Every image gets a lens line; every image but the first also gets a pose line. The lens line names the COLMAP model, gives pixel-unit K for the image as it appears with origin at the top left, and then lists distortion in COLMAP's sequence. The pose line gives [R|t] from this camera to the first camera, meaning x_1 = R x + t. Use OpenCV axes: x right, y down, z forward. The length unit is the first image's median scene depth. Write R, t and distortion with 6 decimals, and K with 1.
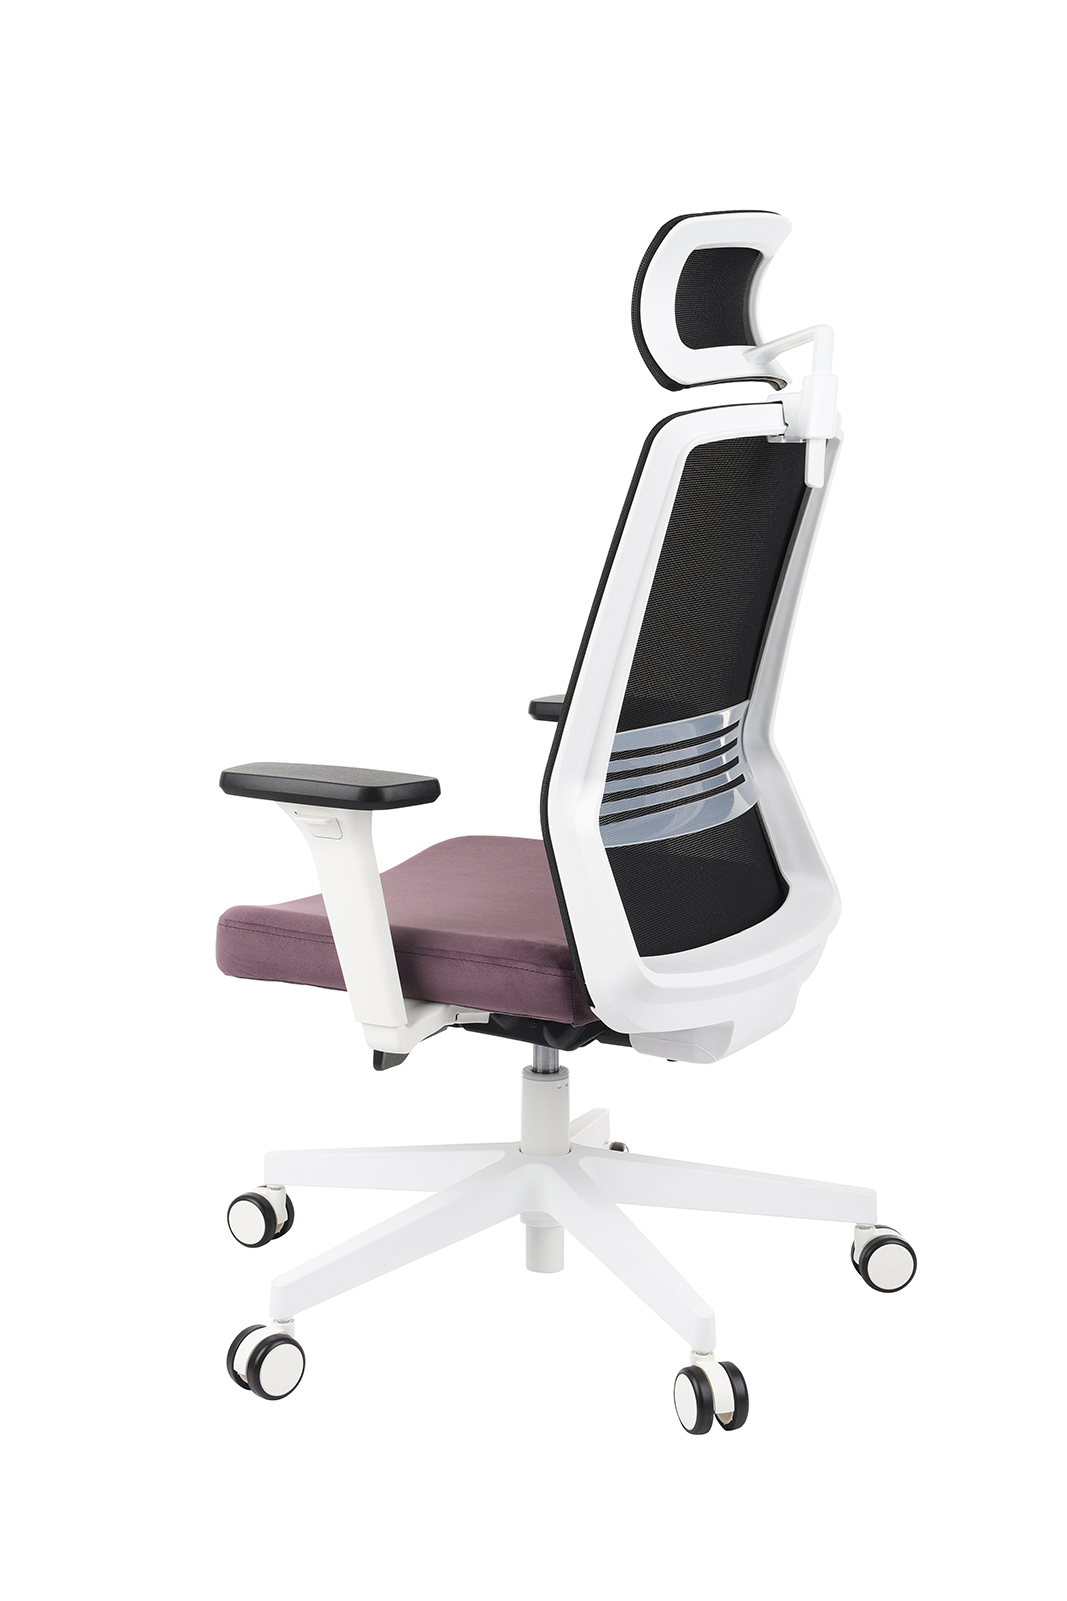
lens RADIAL K [[2551.9, 0, 510.8], [0, 2551.9, 803.1], [0, 0, 1]] dist [0.033182, 0.136230]
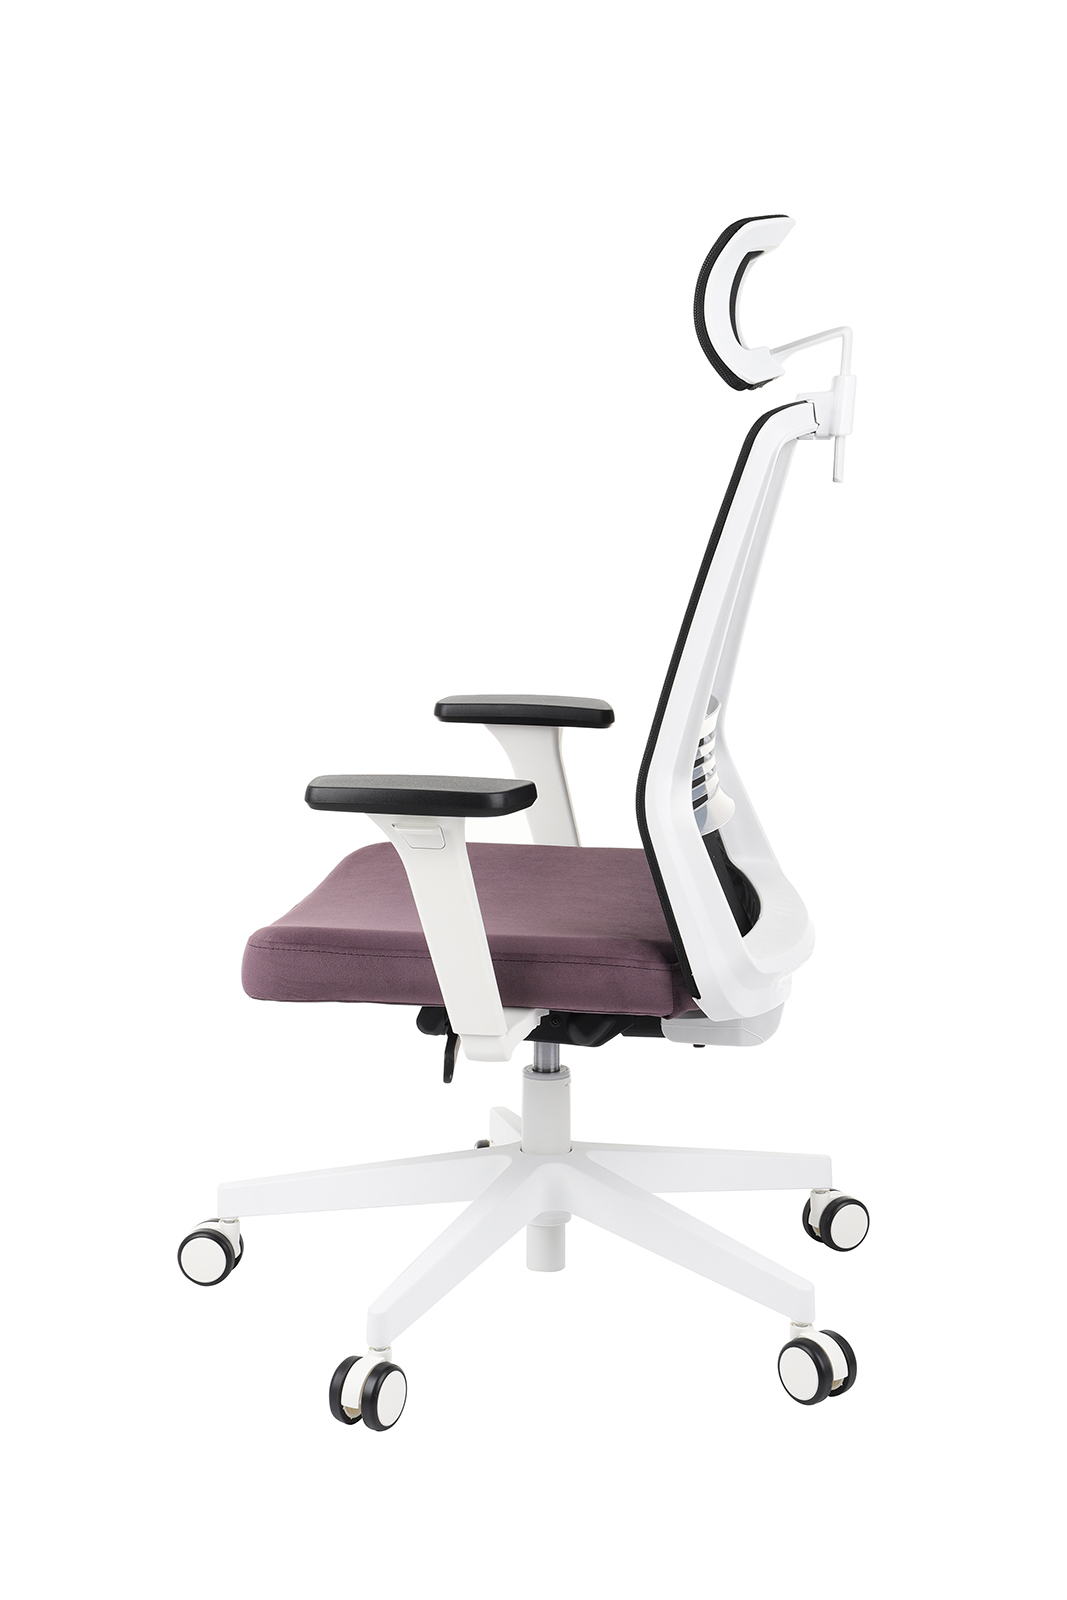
lens RADIAL K [[2550.3, 0, 510.8], [0, 2550.3, 802.6], [0, 0, 1]] dist [0.033182, 0.136230]
pose [[0.935578, -0.055233, 0.348774, -0.370649], [0.054960, 0.998431, 0.010686, -0.012075], [-0.348817, 0.009171, 0.937146, 0.072855]]
